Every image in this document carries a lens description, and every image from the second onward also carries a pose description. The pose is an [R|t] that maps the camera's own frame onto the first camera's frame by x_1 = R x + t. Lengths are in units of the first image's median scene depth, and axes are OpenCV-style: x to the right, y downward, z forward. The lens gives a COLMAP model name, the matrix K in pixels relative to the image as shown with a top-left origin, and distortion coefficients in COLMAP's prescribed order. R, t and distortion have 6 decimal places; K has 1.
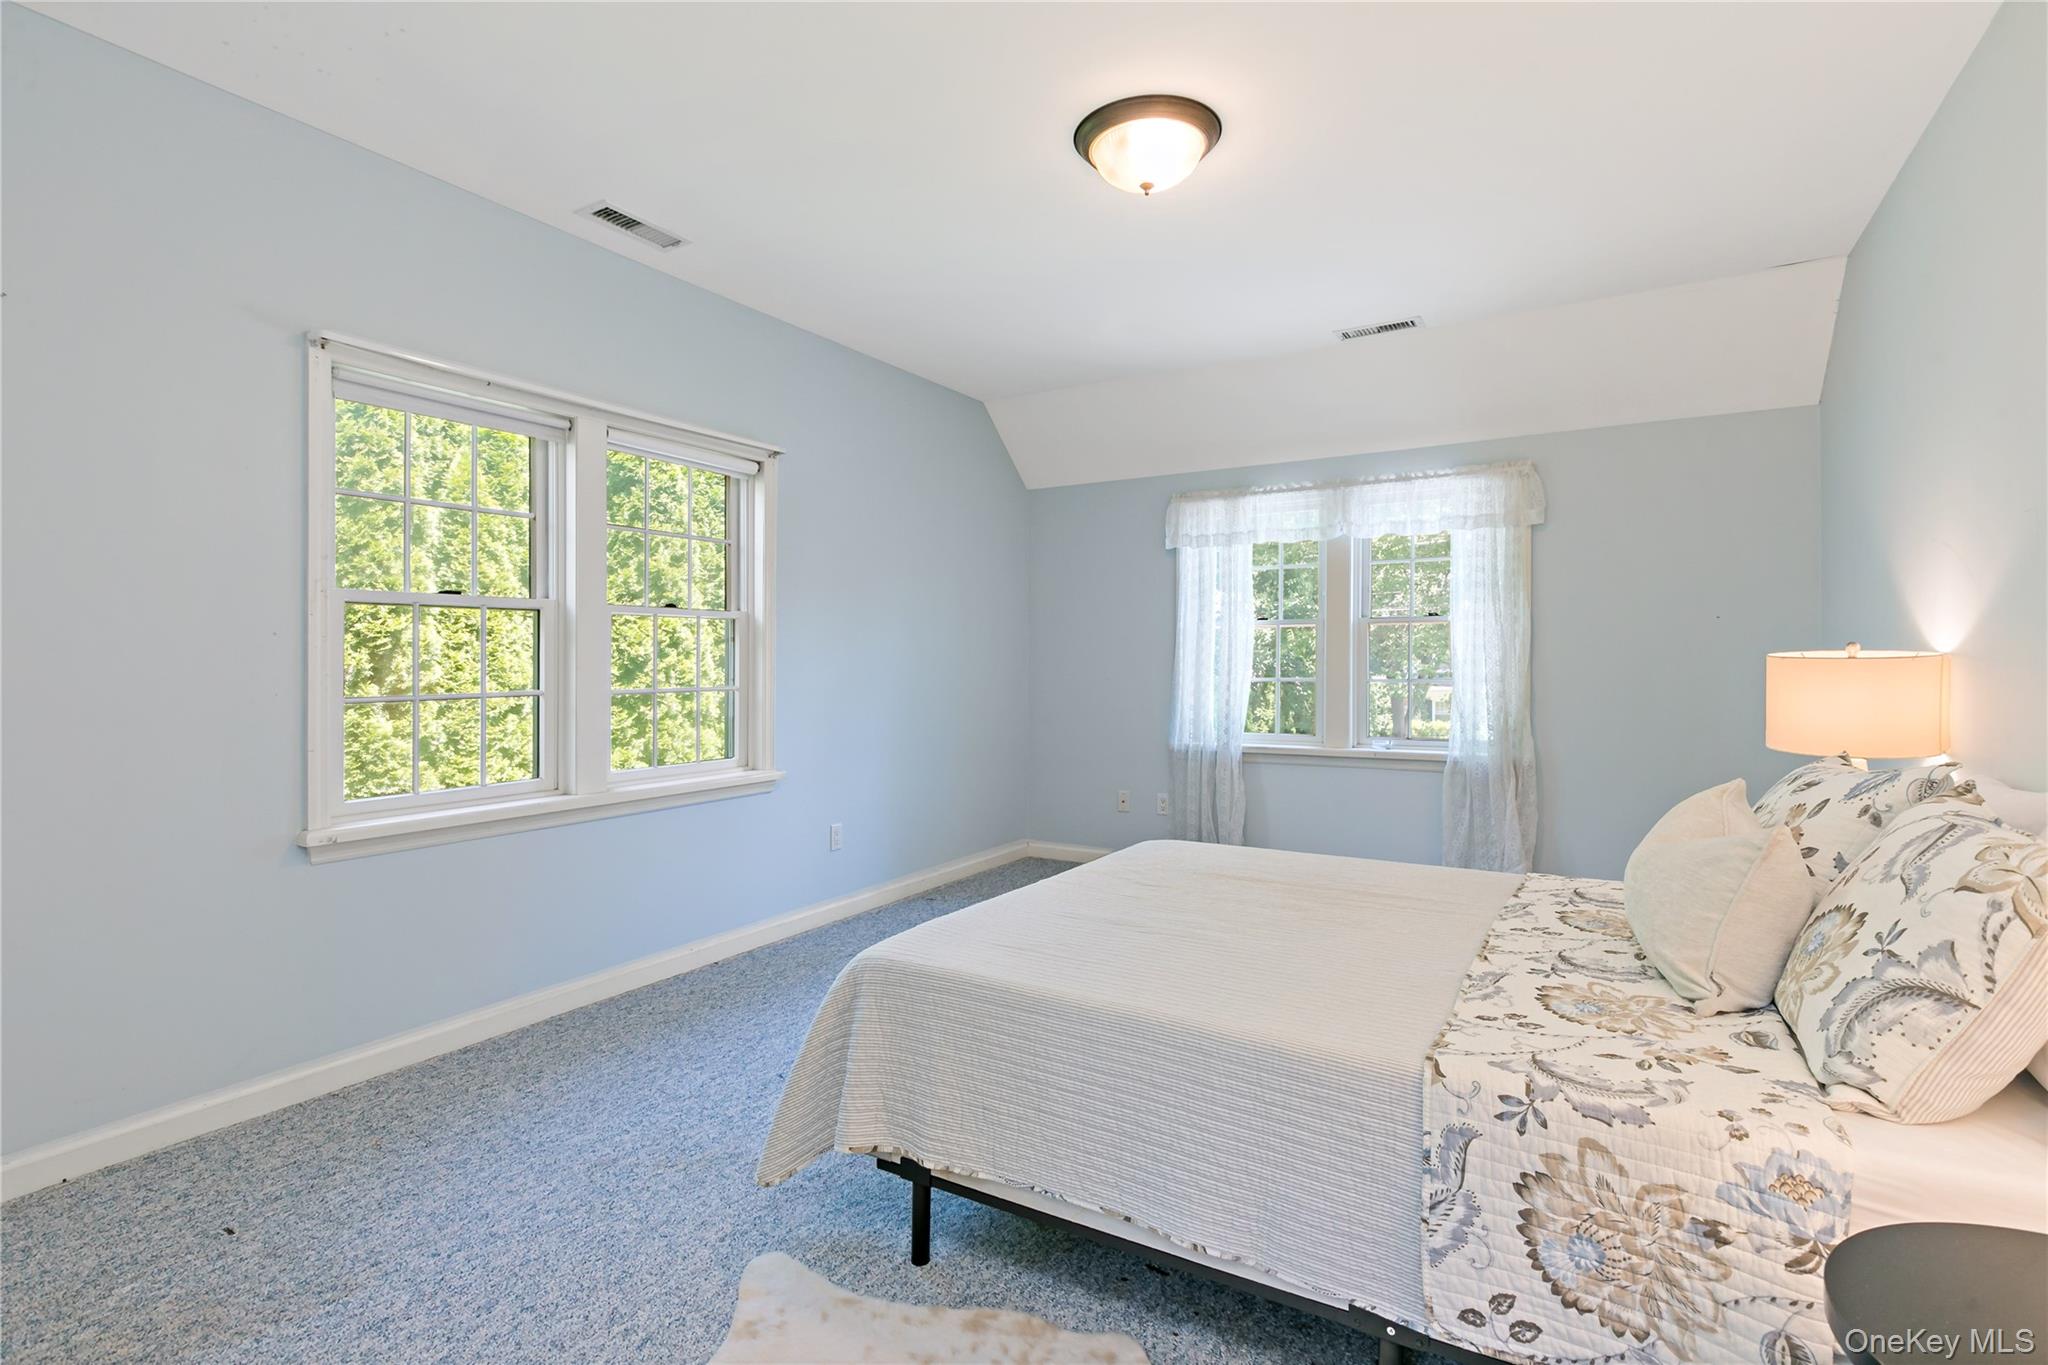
lens RADIAL K [[983.7, 0, 1024.0], [0, 983.7, 682.5], [0, 0, 1]] dist [0.001201, 0.000466]
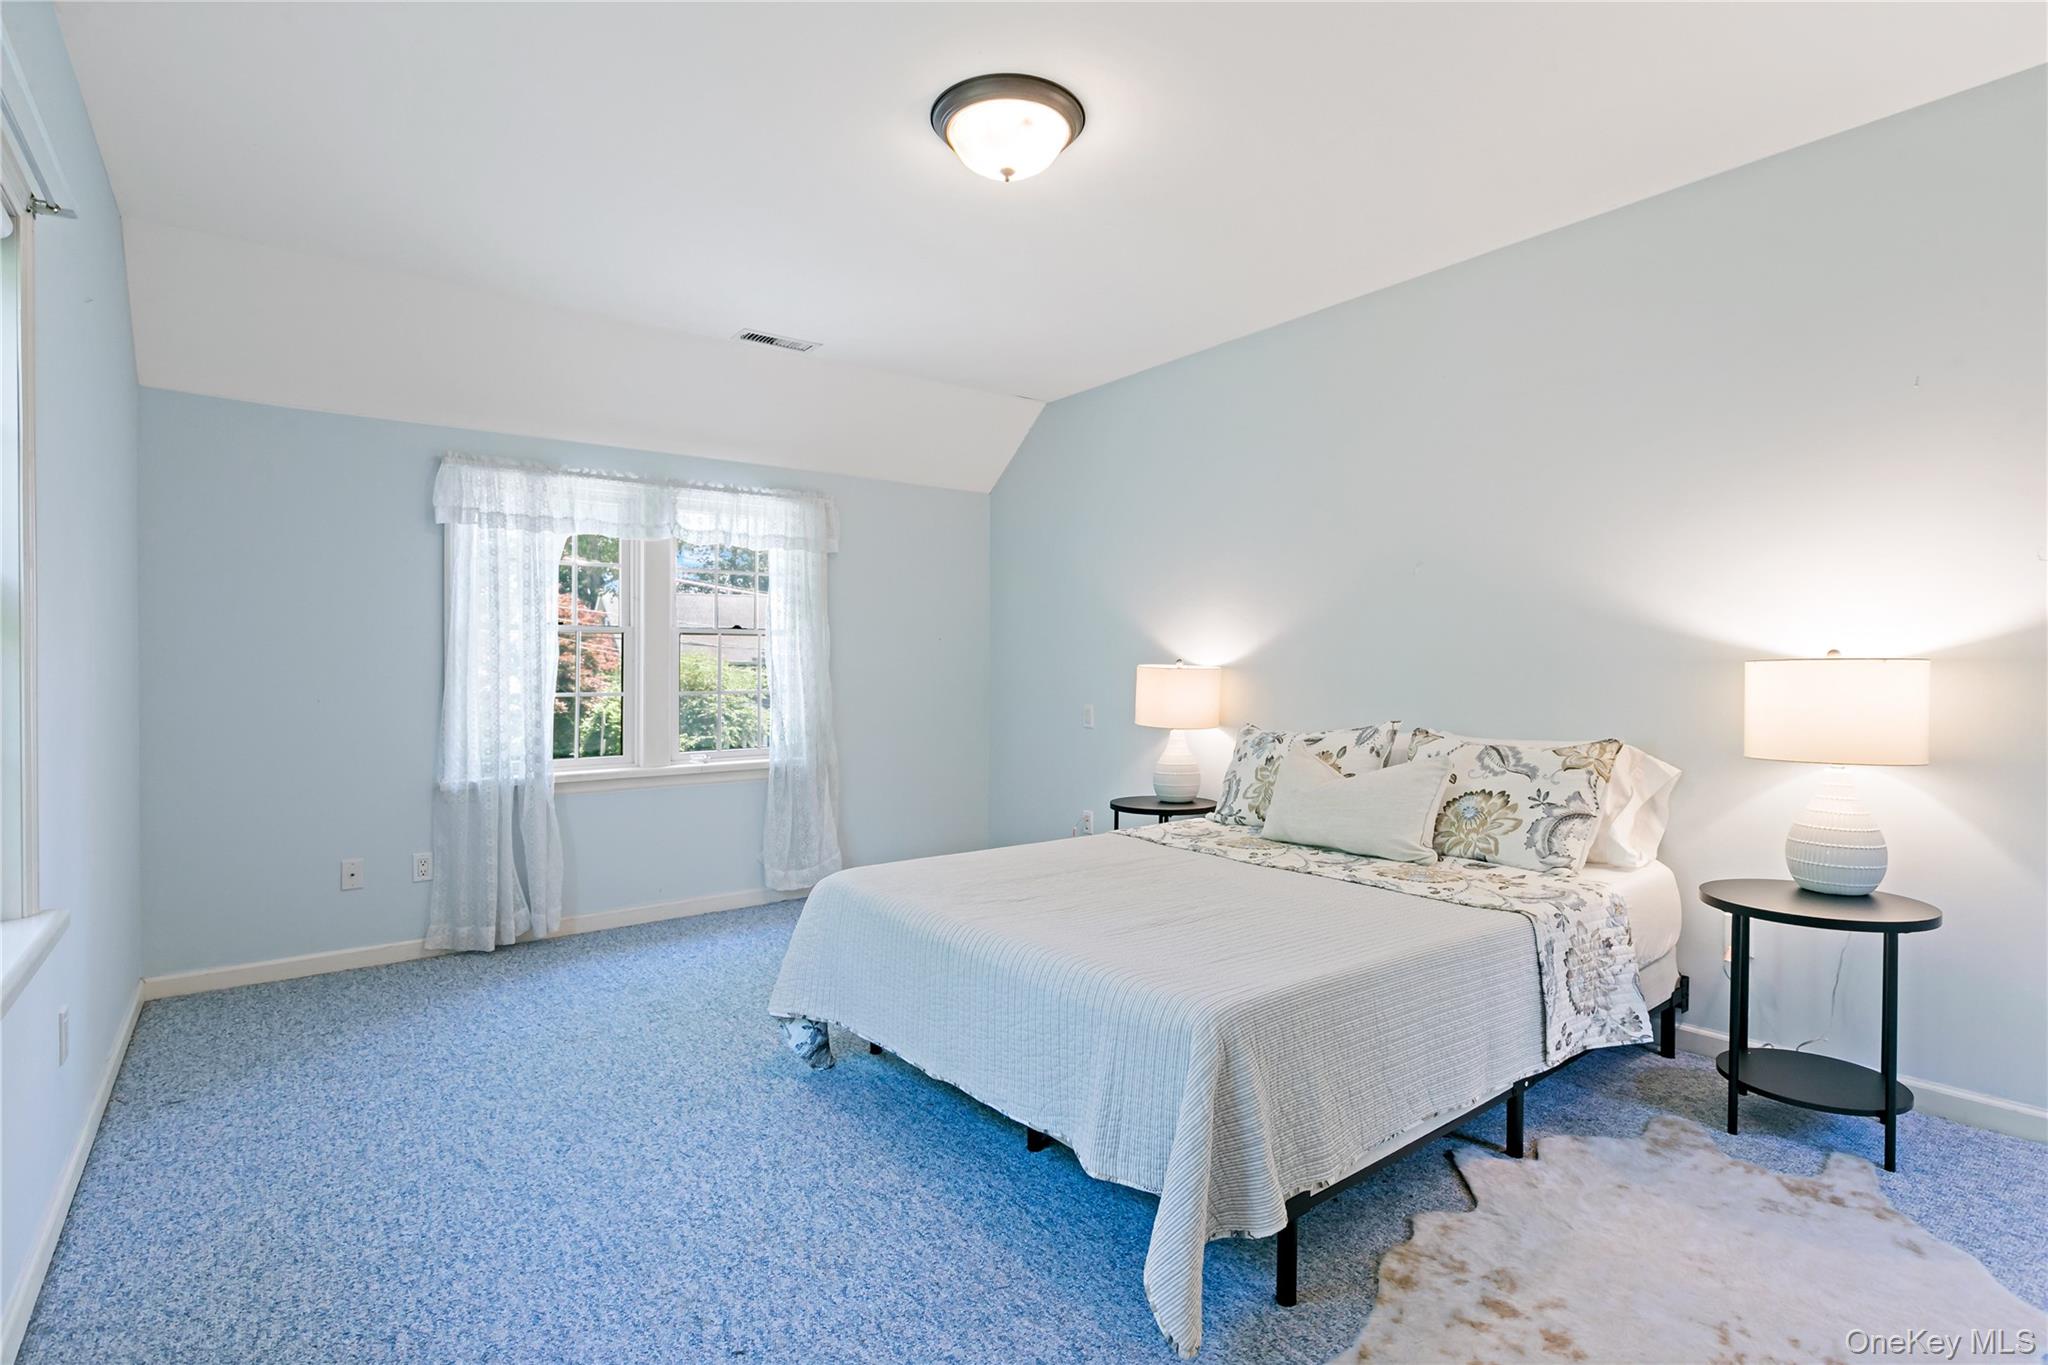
lens RADIAL K [[983.7, 0, 1024.0], [0, 983.7, 682.5], [0, 0, 1]] dist [0.001201, 0.000466]
pose [[0.372434, -0.011478, 0.927988, -0.453517], [0.023054, 0.999729, 0.003113, -0.007494], [-0.927772, 0.020234, 0.372598, 0.366337]]
